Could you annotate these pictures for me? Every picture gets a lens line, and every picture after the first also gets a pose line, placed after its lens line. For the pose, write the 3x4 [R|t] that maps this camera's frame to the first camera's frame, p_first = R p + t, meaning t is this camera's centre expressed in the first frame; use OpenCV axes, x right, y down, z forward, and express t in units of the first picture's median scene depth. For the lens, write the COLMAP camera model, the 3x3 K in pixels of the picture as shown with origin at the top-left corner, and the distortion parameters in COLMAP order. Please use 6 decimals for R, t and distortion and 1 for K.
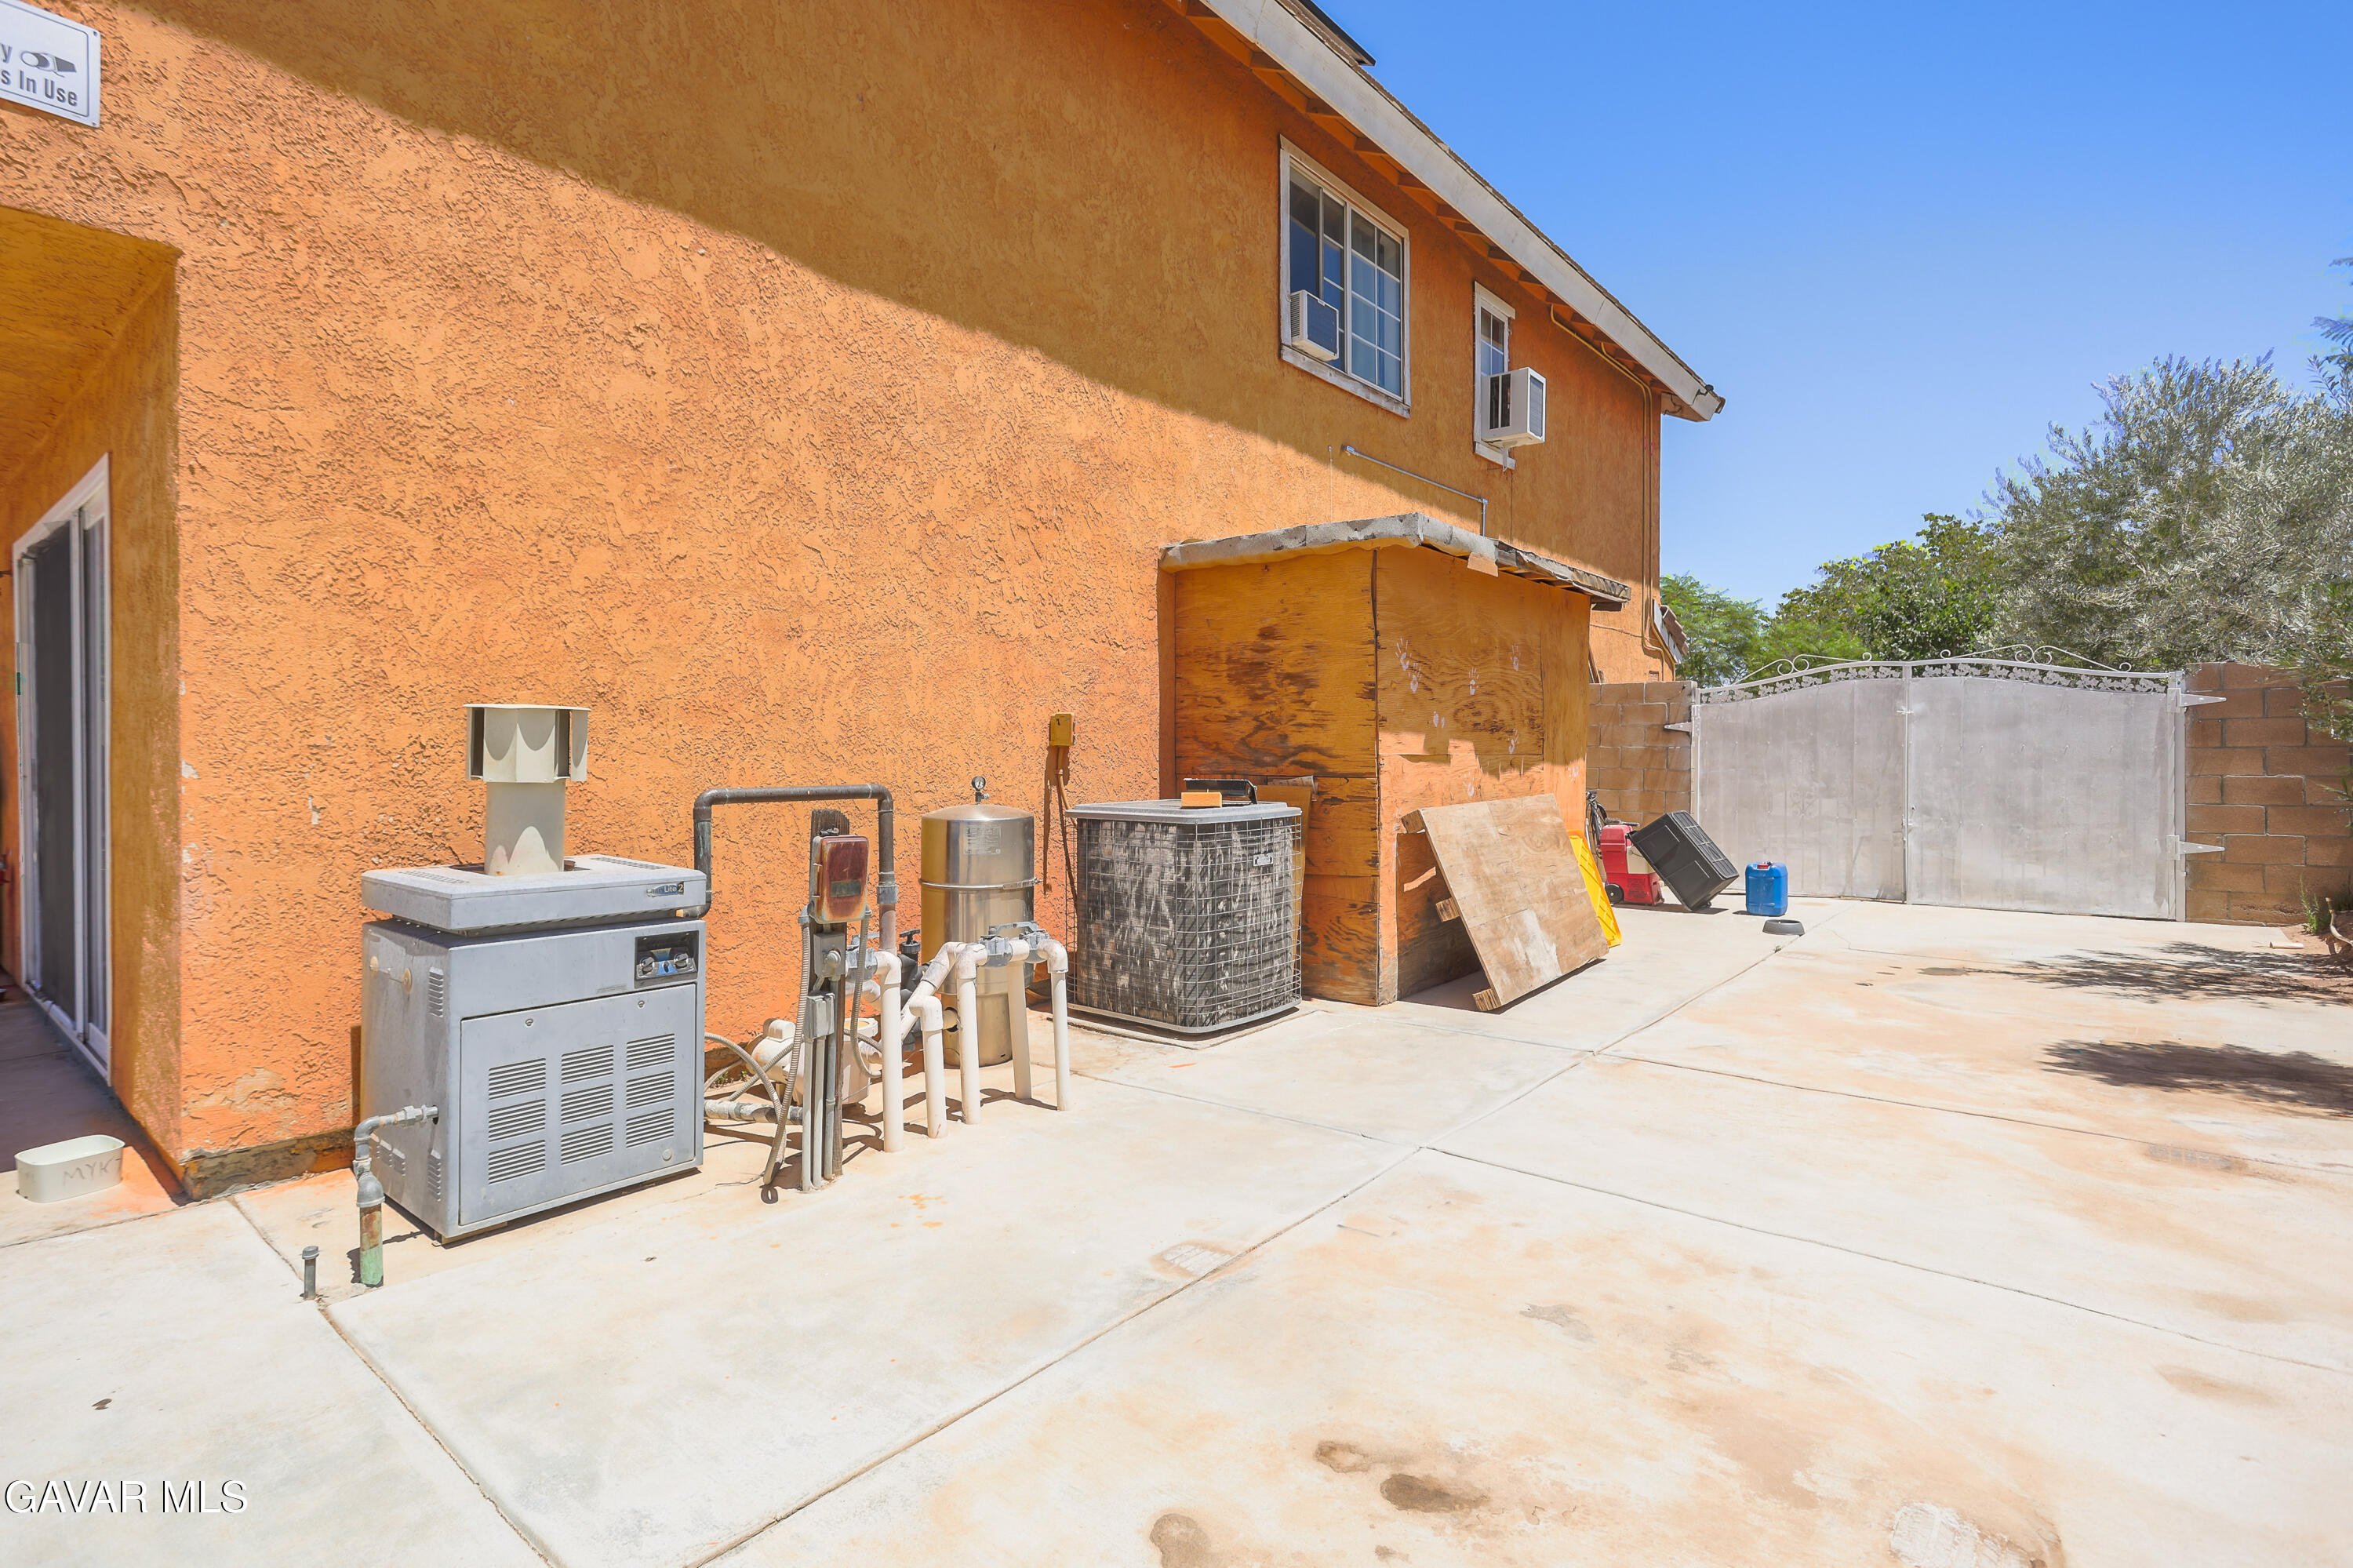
lens RADIAL K [[1130.8, 0, 1176.5], [0, 1130.8, 784.0], [0, 0, 1]] dist [-0.003088, 0.000195]
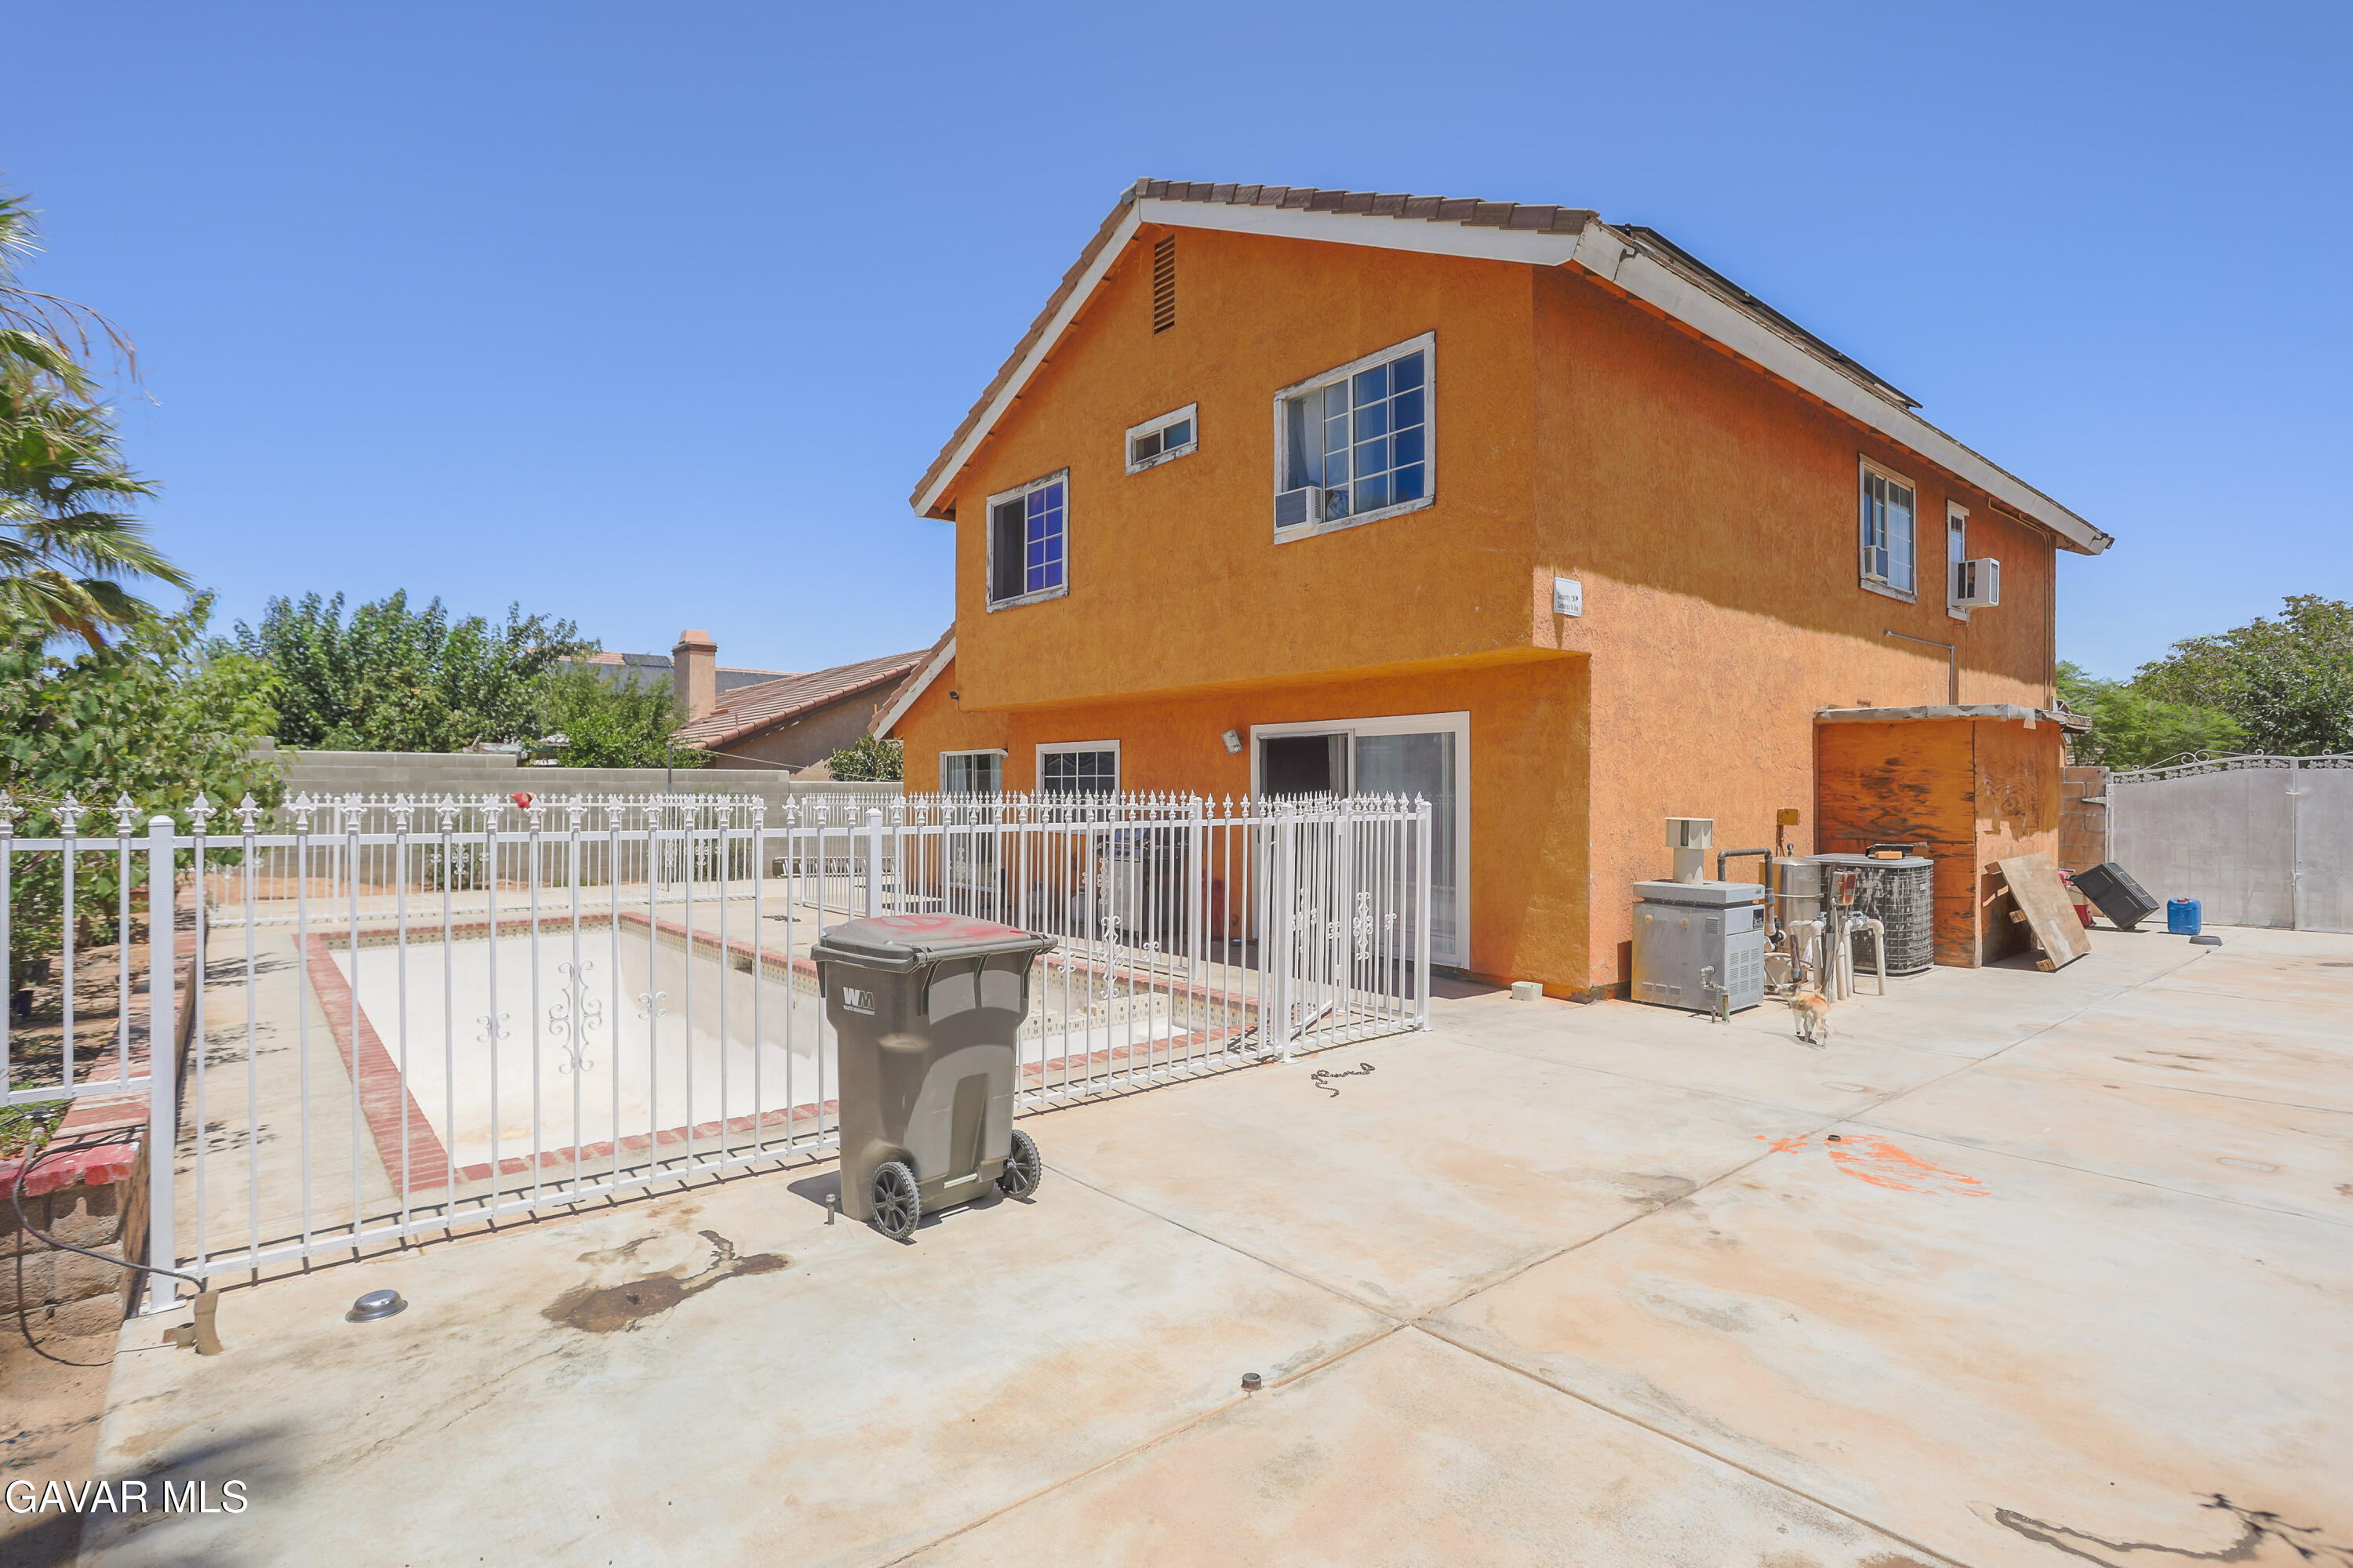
lens RADIAL K [[1129.6, 0, 1164.1], [0, 1129.6, 806.1], [0, 0, 1]] dist [0.001375, 0.001100]
pose [[0.983011, 0.004140, -0.183502, -0.648242], [-0.006485, 0.999905, -0.012178, -0.029942], [0.183434, 0.013161, 0.982944, -0.872081]]
